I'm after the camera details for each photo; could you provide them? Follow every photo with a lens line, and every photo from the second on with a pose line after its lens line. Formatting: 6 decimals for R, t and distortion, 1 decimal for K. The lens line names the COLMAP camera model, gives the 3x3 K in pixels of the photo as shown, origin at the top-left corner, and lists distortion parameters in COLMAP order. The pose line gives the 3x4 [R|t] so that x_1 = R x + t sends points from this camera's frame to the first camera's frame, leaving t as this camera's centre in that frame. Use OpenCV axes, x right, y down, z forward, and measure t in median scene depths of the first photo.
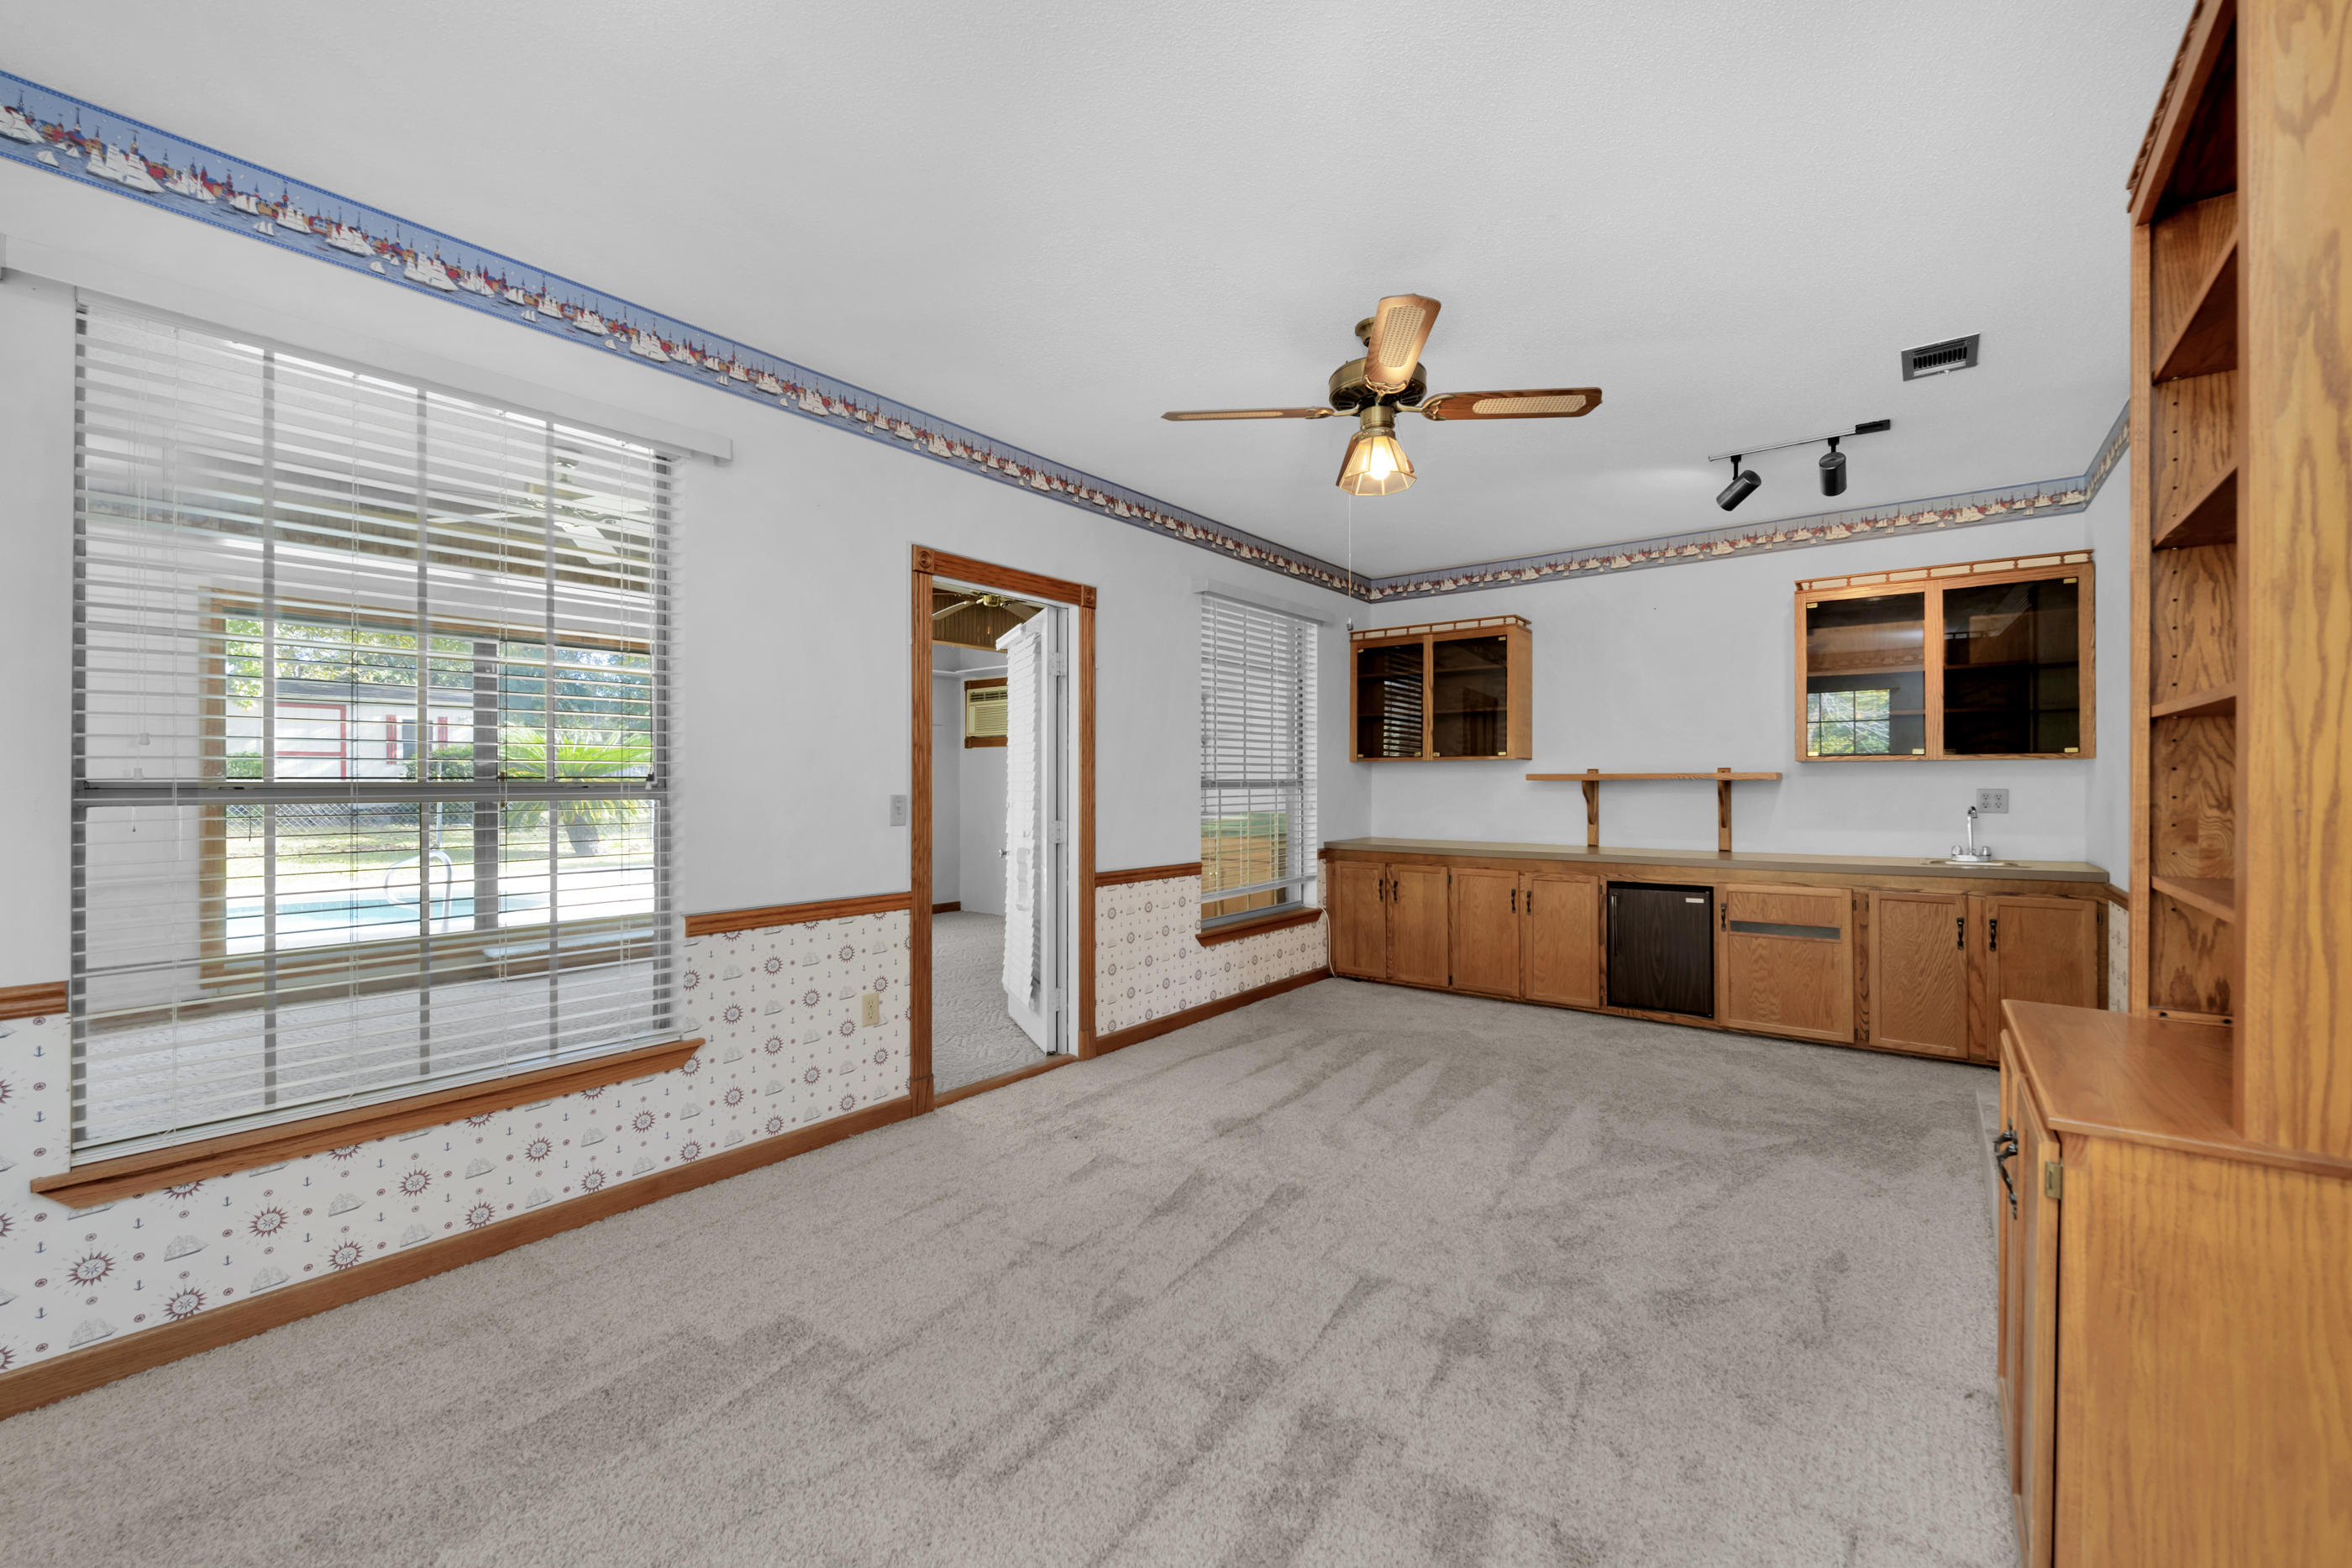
lens RADIAL K [[959.3, 0, 1216.8], [0, 959.3, 784.1], [0, 0, 1]] dist [-0.001394, -0.000667]
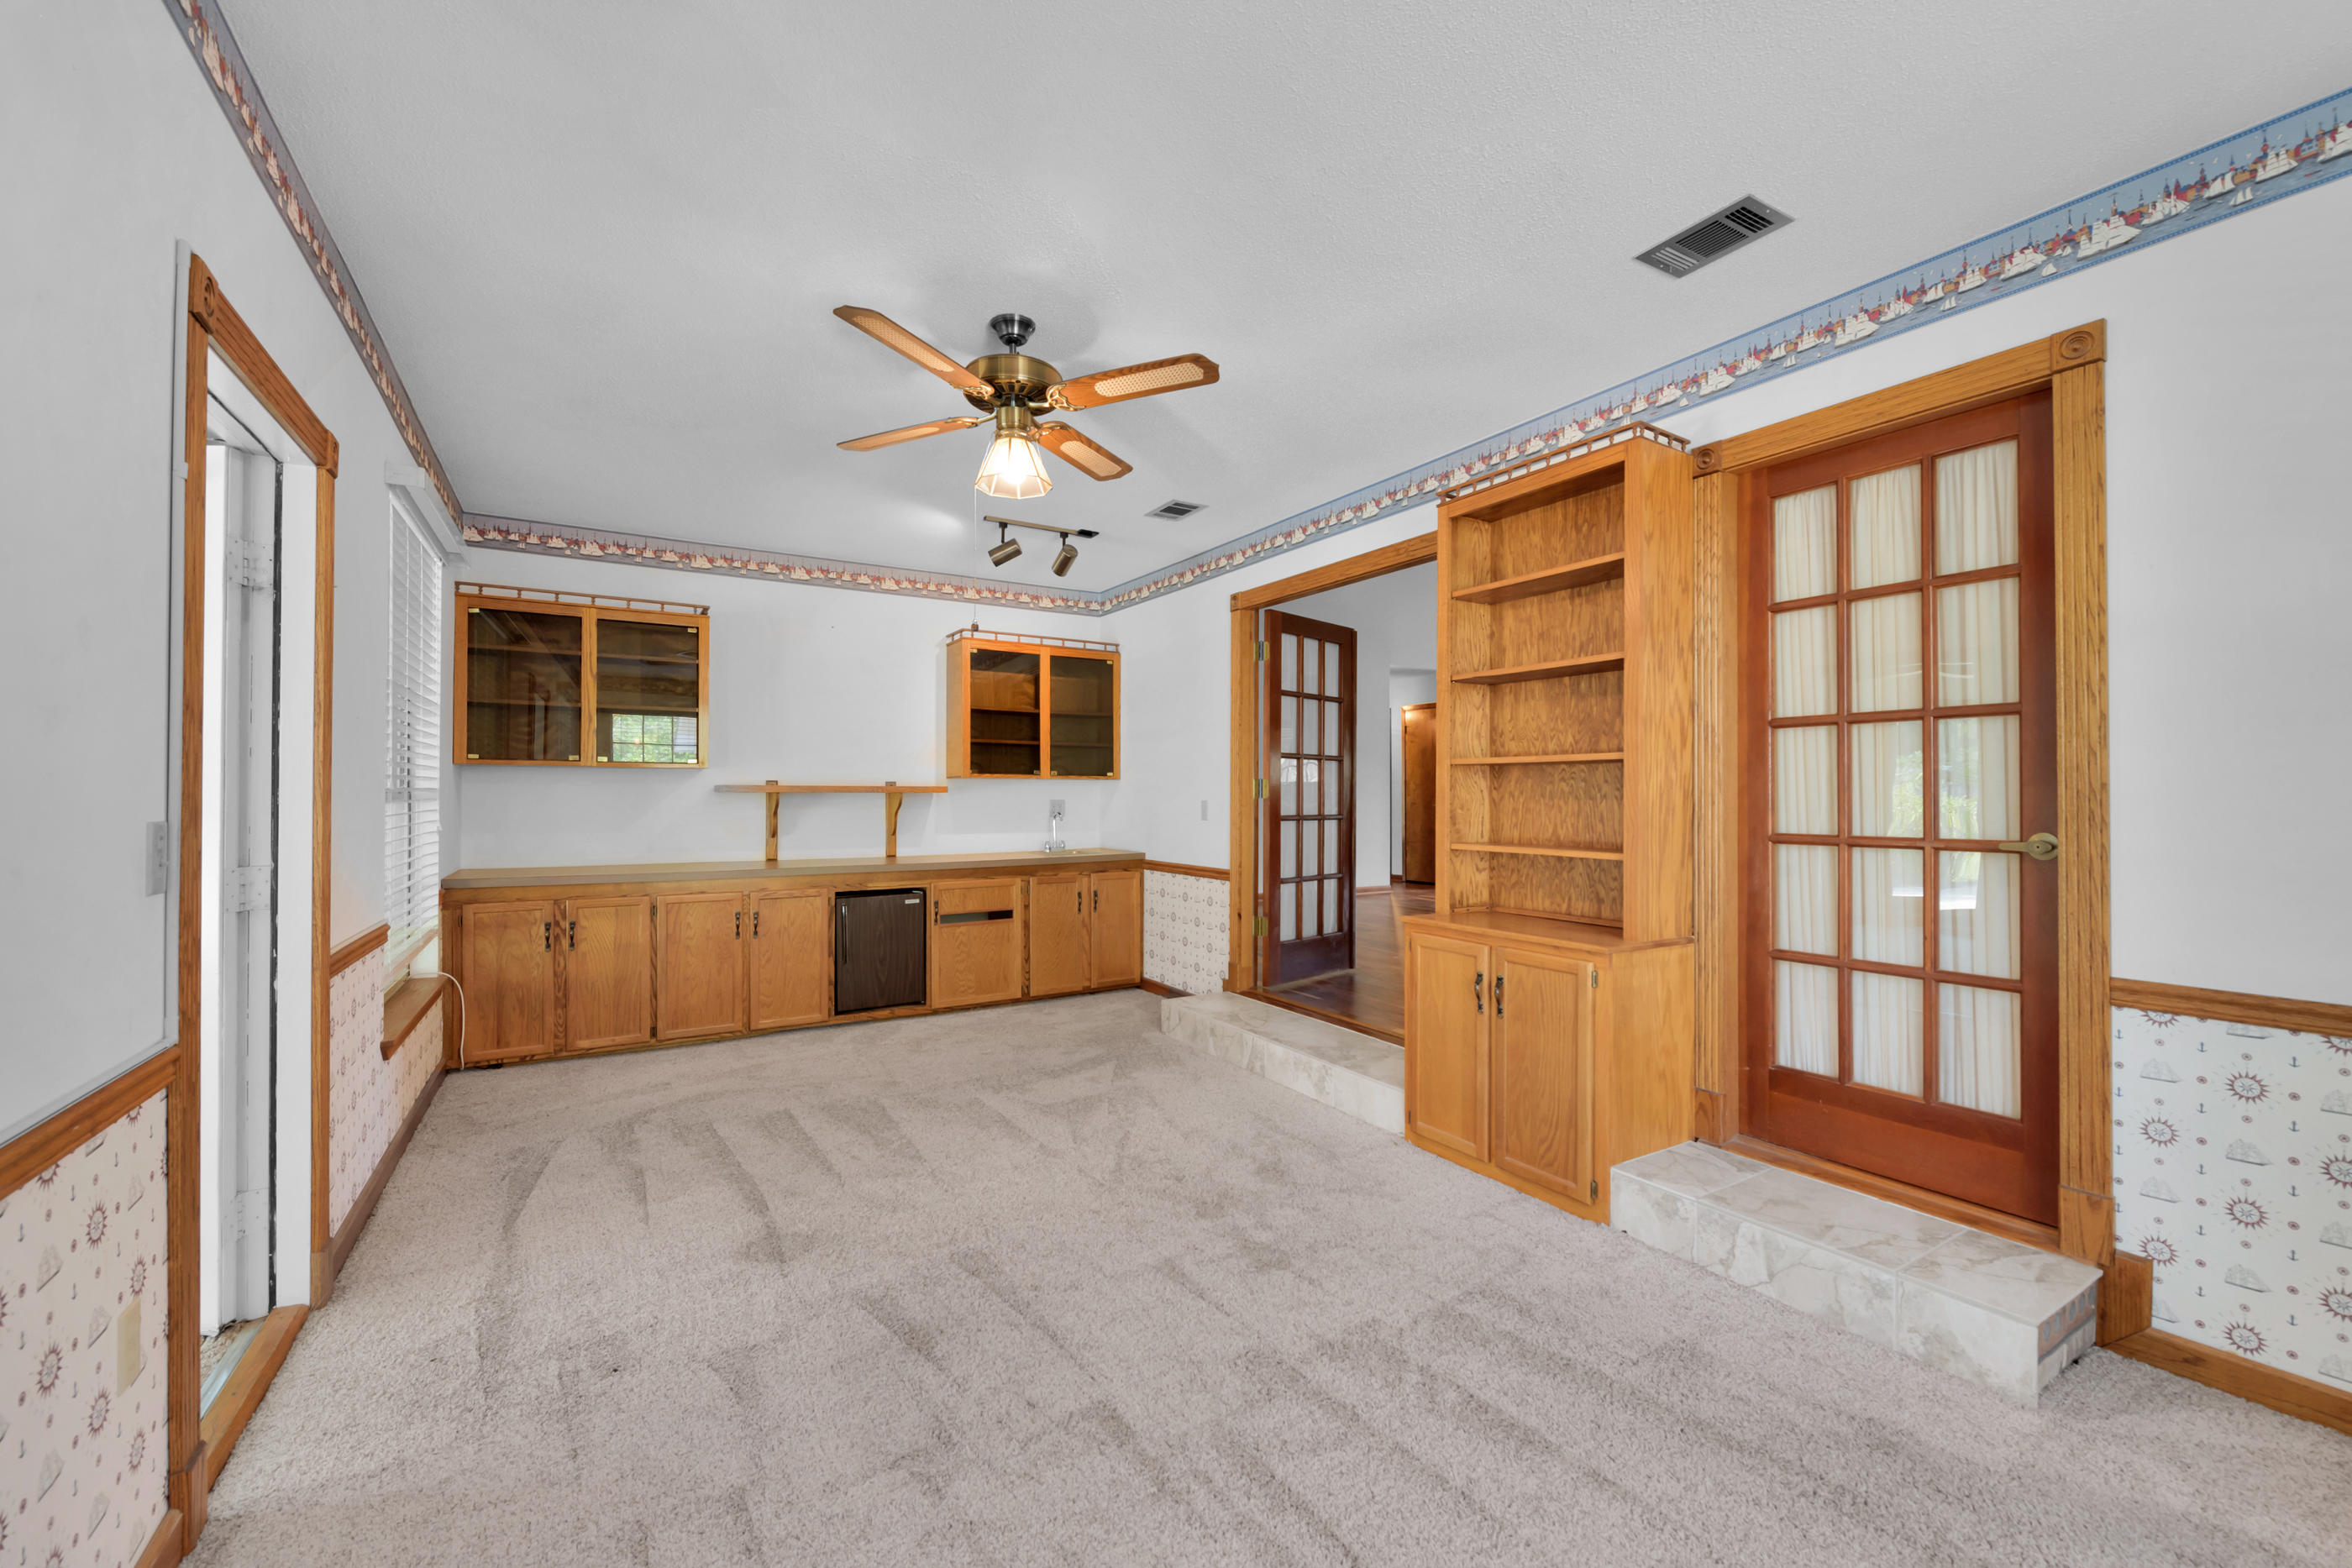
lens RADIAL K [[961.8, 0, 1183.0], [0, 961.8, 789.5], [0, 0, 1]] dist [0.001270, -0.000310]
pose [[0.348318, 0.006328, 0.937355, -0.490812], [-0.000829, 0.999979, -0.006443, -0.000698], [-0.937376, 0.001467, 0.348316, 0.361756]]
